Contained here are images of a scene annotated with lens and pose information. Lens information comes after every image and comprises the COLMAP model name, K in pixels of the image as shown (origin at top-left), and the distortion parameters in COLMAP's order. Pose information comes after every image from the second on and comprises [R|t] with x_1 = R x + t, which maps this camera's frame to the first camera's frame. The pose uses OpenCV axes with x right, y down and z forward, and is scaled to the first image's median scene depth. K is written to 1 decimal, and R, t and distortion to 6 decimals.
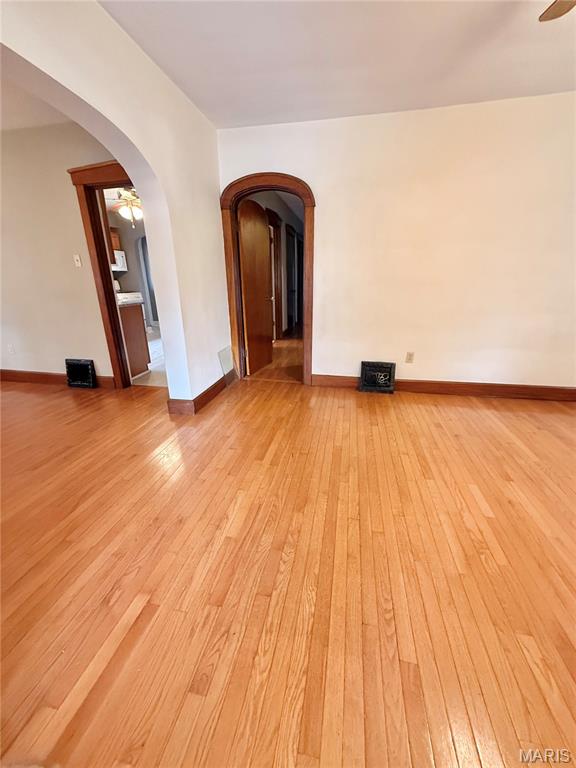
lens RADIAL K [[307.7, 0, 294.2], [0, 307.7, 387.9], [0, 0, 1]] dist [0.000802, 0.000005]
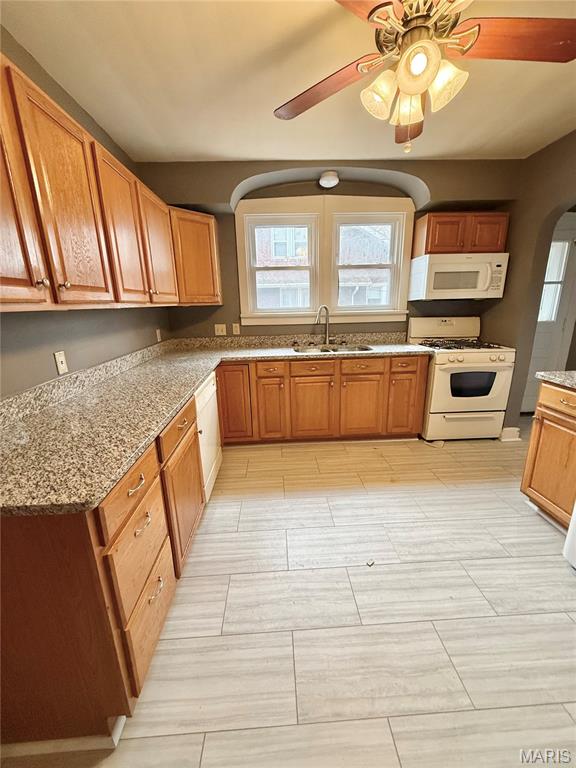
lens RADIAL K [[307.7, 0, 283.9], [0, 307.7, 384.1], [0, 0, 1]] dist [0.000802, 0.000005]
pose [[0.237962, 0.236022, -0.942161, -0.334167], [-0.305528, 0.938974, 0.158056, -0.444097], [0.921969, 0.250245, 0.295551, 1.144304]]
